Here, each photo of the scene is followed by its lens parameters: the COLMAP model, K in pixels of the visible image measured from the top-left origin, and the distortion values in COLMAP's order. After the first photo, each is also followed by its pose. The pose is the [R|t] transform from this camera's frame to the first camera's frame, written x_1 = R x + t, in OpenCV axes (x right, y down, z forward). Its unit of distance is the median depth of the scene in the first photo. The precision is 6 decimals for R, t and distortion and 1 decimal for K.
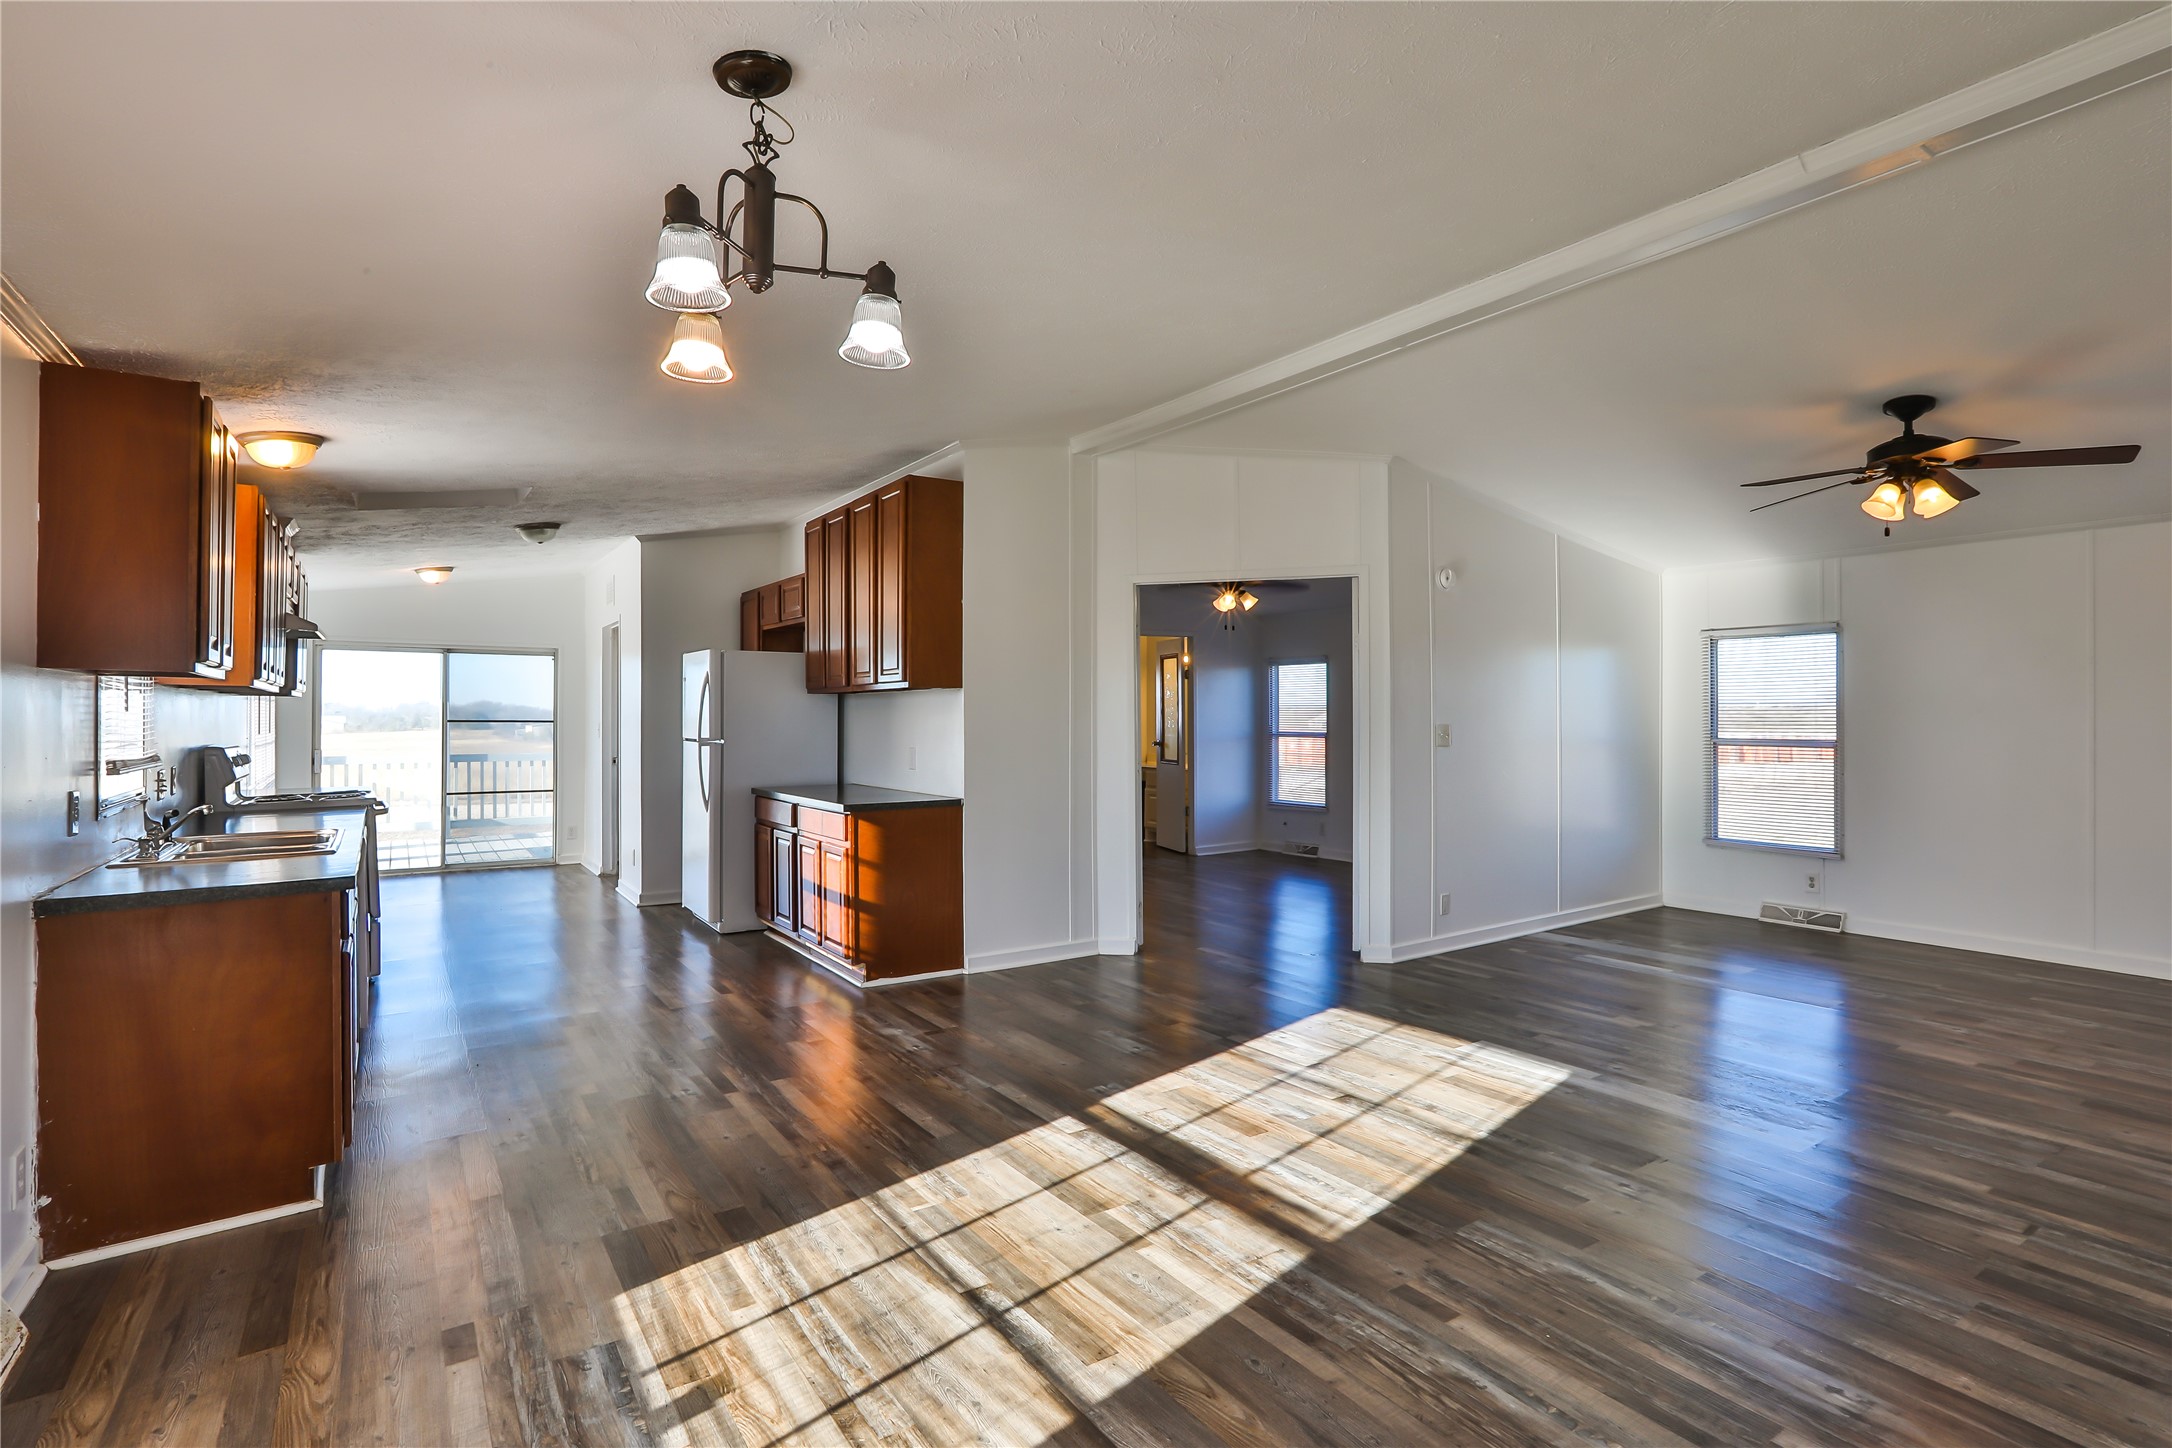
lens RADIAL K [[1080.3, 0, 1103.0], [0, 1080.3, 711.4], [0, 0, 1]] dist [-0.000912, 0.021525]
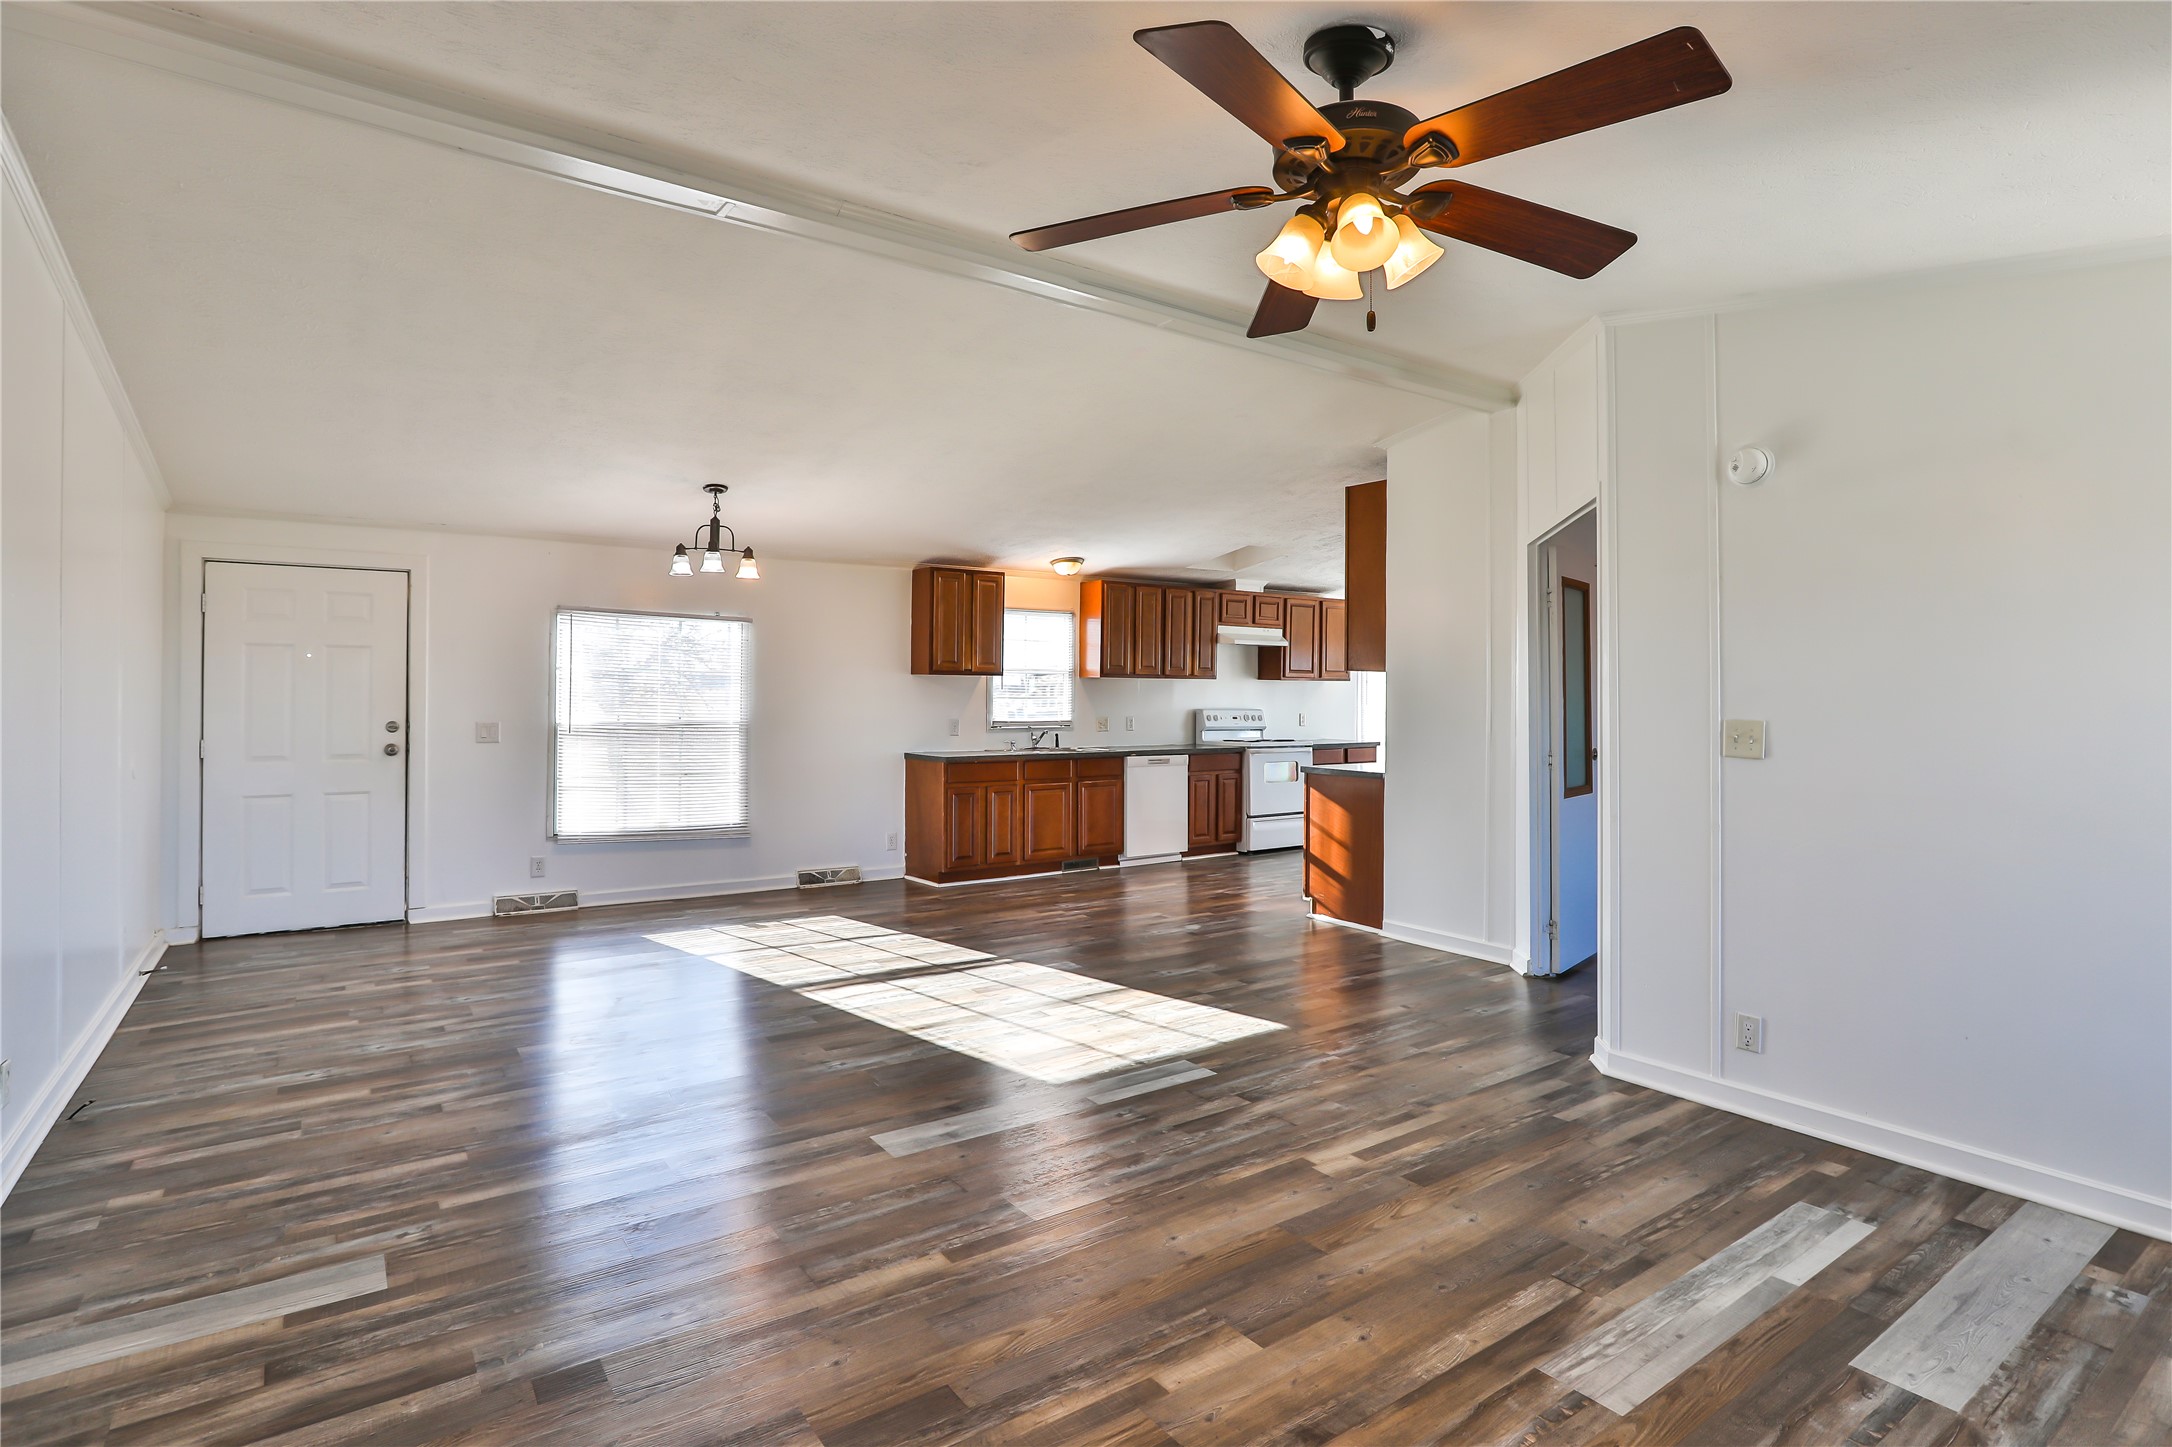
lens RADIAL K [[1060.8, 0, 1063.3], [0, 1060.8, 678.9], [0, 0, 1]] dist [-0.053235, 0.021753]
pose [[-0.008121, -0.009506, -0.999922, 1.475154], [-0.004151, 0.999947, -0.009472, -0.001460], [0.999958, 0.004073, -0.008160, 1.094259]]
